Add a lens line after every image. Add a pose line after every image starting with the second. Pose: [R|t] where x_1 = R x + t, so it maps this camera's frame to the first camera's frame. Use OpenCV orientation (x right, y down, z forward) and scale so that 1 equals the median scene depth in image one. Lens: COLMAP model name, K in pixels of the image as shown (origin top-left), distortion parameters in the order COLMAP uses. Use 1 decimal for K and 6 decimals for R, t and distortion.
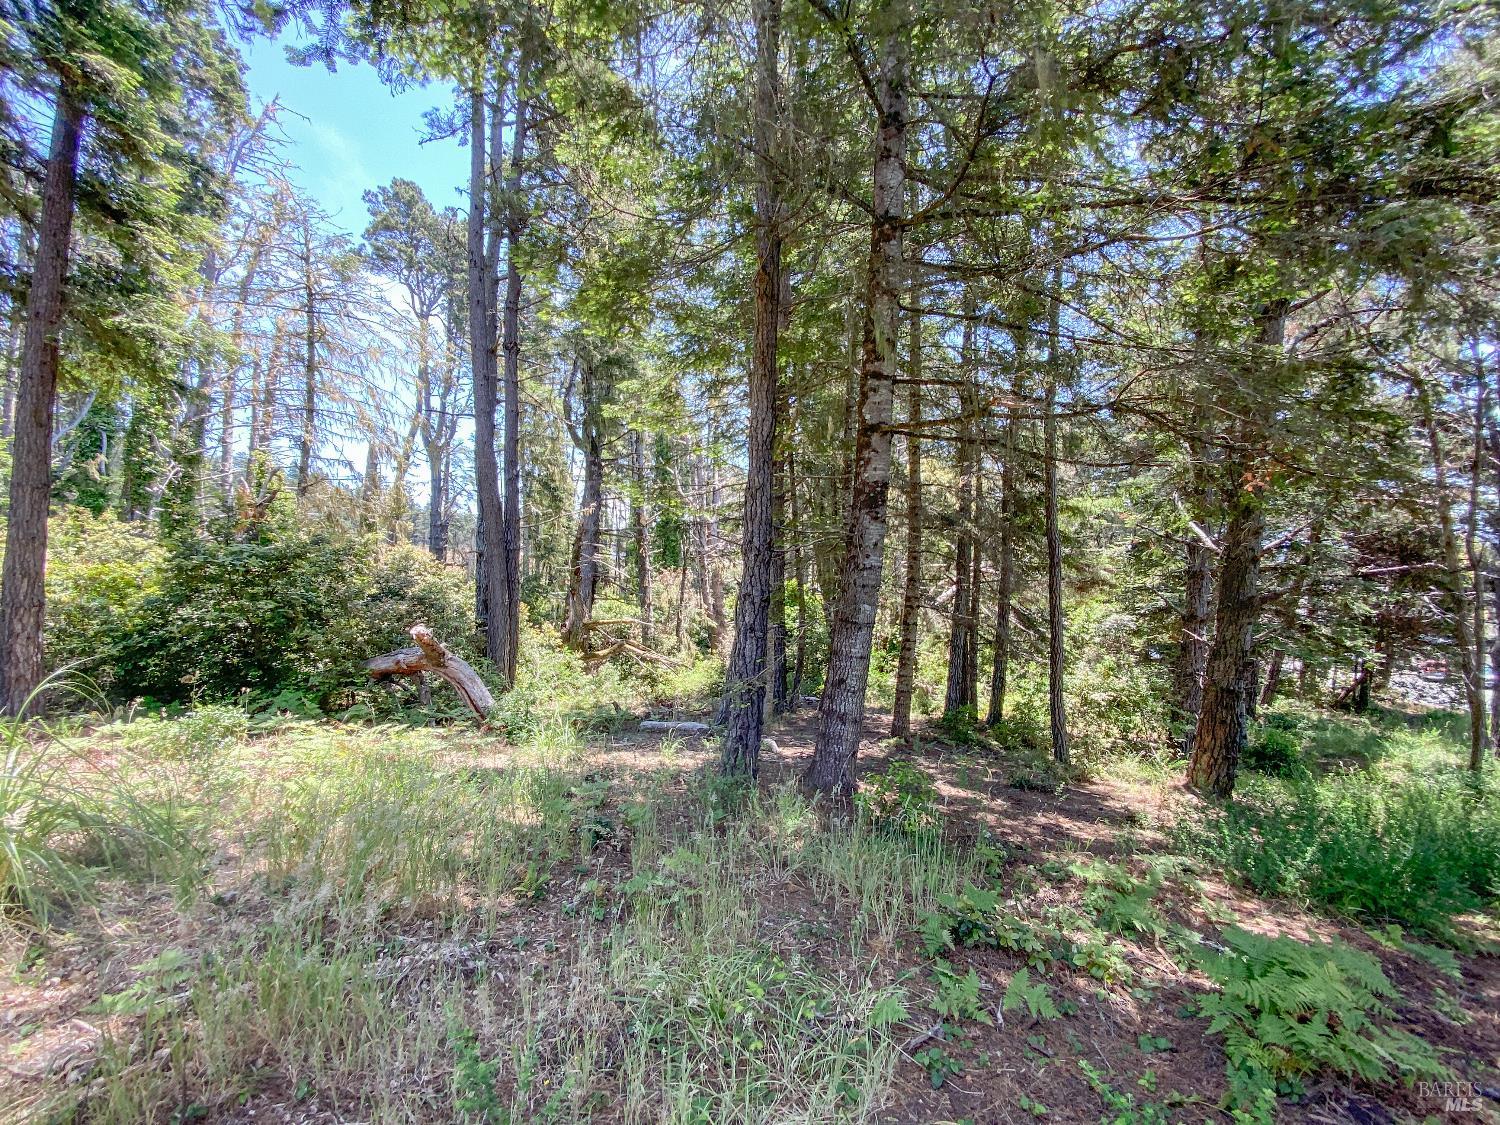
lens RADIAL K [[600.6, 0, 744.9], [0, 600.6, 553.6], [0, 0, 1]] dist [0.000879, -0.012703]
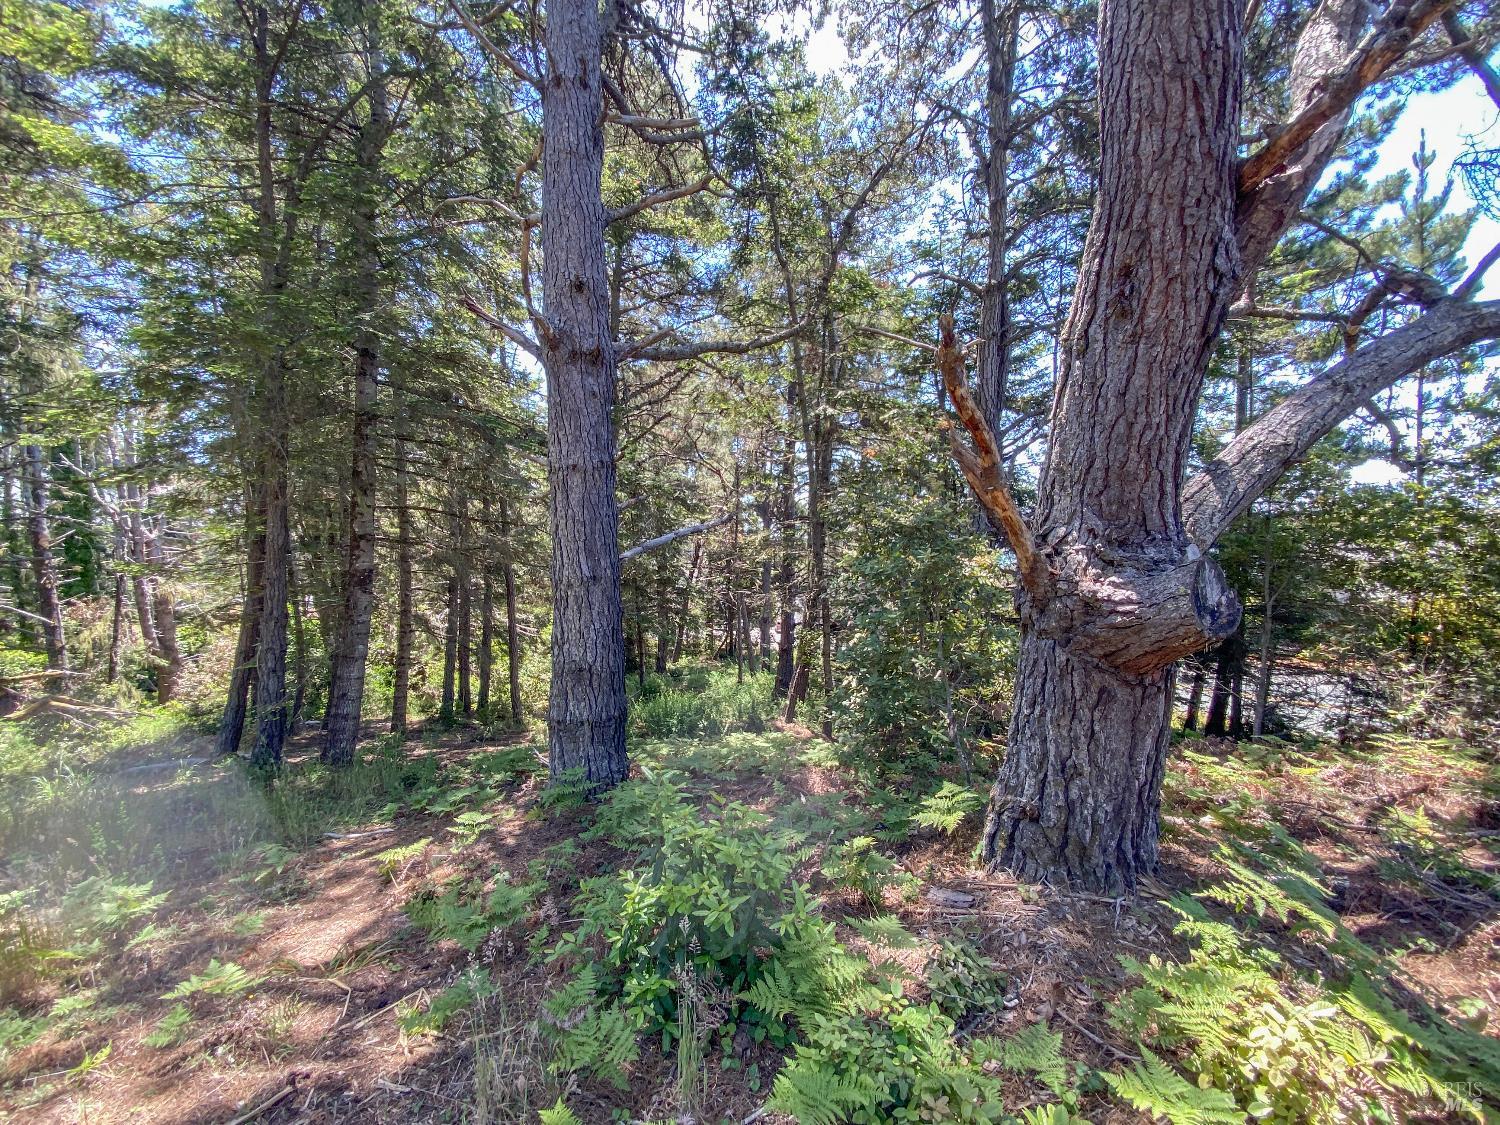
lens RADIAL K [[600.6, 0, 744.9], [0, 600.6, 553.6], [0, 0, 1]] dist [0.000879, -0.012703]
pose [[0.727136, -0.025445, 0.686022, -0.034862], [0.020071, 0.999674, 0.015805, -0.041257], [-0.686200, 0.002277, 0.727409, -0.223717]]
